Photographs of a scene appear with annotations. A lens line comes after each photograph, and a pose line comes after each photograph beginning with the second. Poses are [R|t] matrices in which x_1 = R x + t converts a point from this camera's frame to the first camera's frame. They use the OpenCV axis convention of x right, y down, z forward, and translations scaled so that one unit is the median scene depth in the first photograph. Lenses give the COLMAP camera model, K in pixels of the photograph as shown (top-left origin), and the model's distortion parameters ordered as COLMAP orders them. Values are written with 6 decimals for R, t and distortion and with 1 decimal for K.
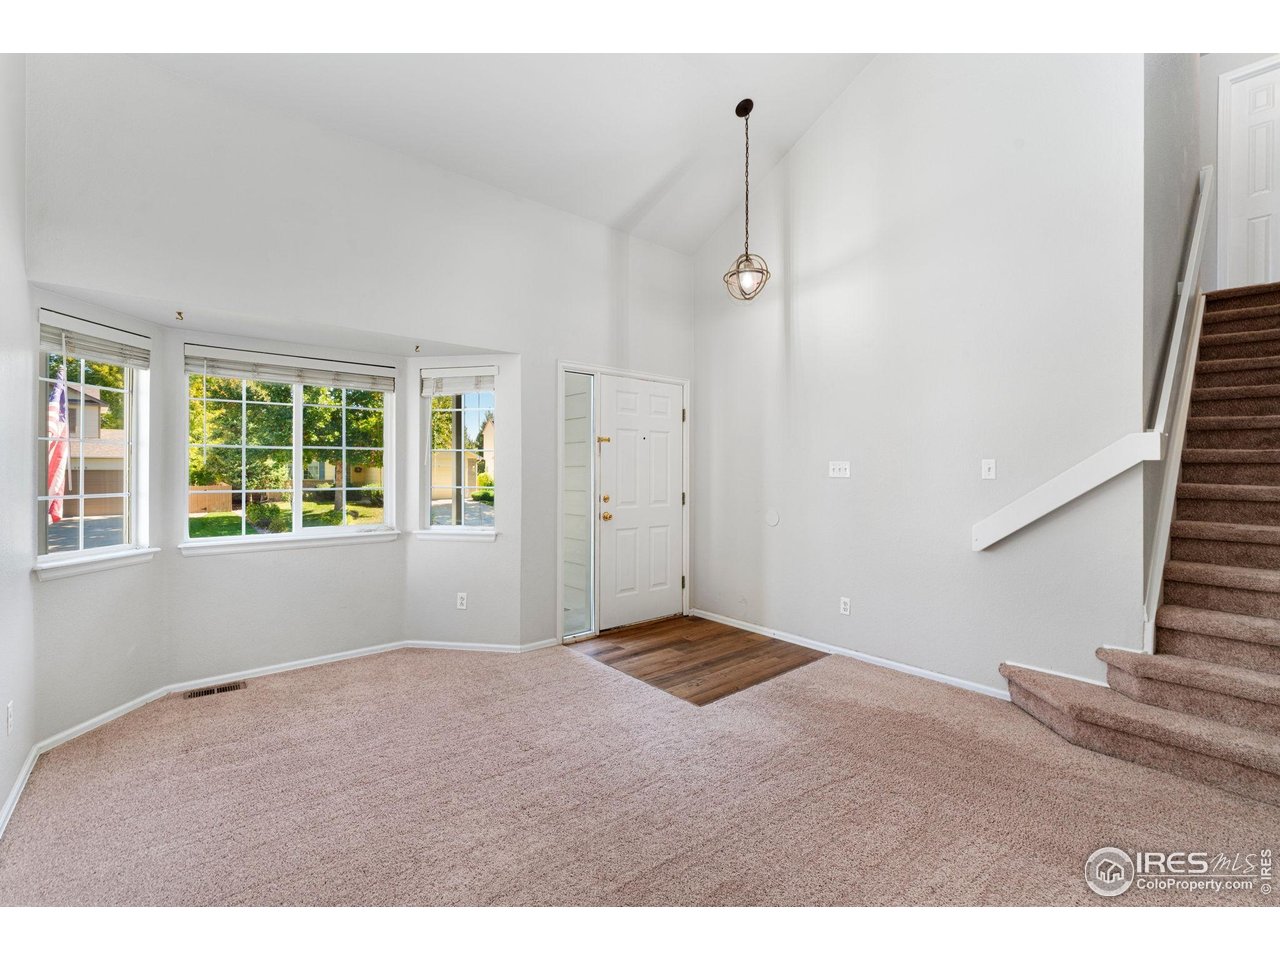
lens RADIAL K [[564.4, 0, 639.2], [0, 564.4, 477.3], [0, 0, 1]] dist [-0.002027, -0.000502]
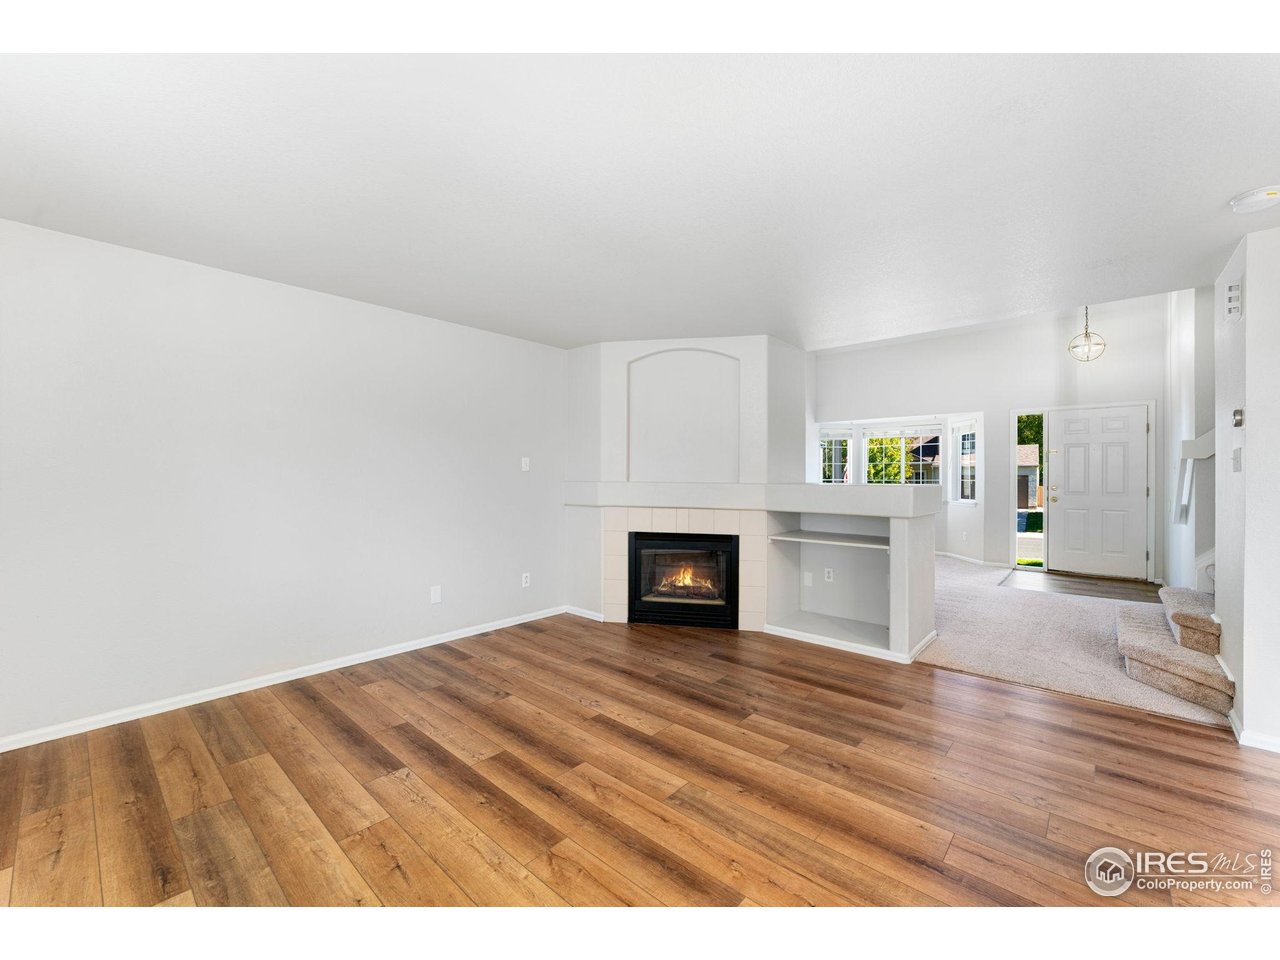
lens RADIAL K [[522.1, 0, 637.6], [0, 522.1, 478.3], [0, 0, 1]] dist [-0.000759, 0.000158]
pose [[0.133373, 0.000187, -0.991066, 1.456024], [-0.010078, 0.999949, -0.001168, 0.026027], [0.991015, 0.010144, 0.133368, -0.429680]]
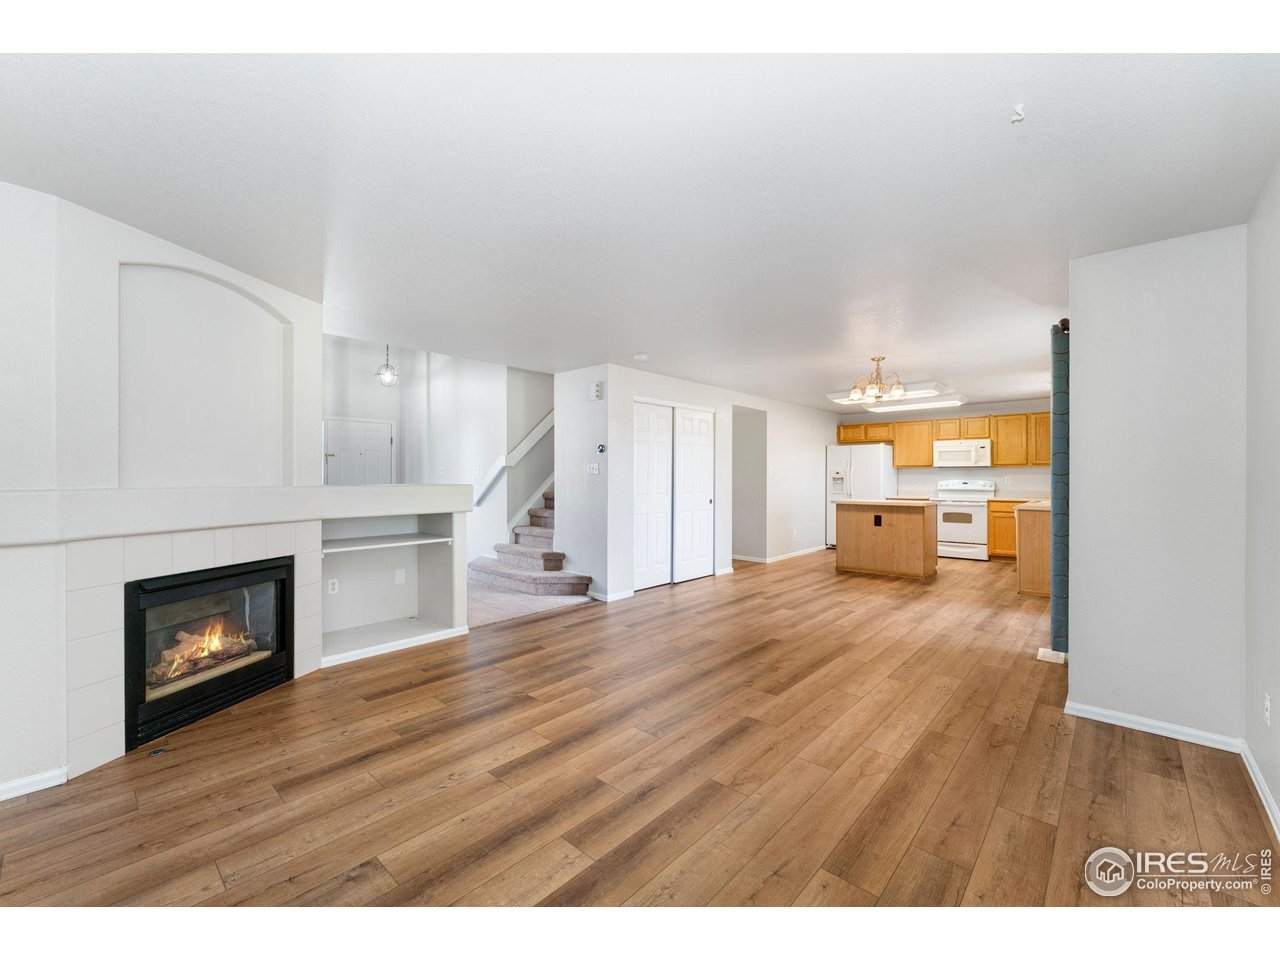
lens RADIAL K [[528.8, 0, 640.0], [0, 528.8, 480.0], [0, 0, 1]] dist [-0.000983, -0.000118]
pose [[0.991978, -0.007203, 0.126207, 0.844119], [0.007364, 0.999973, -0.000811, 0.027486], [-0.126198, 0.001734, 0.992004, -0.975840]]
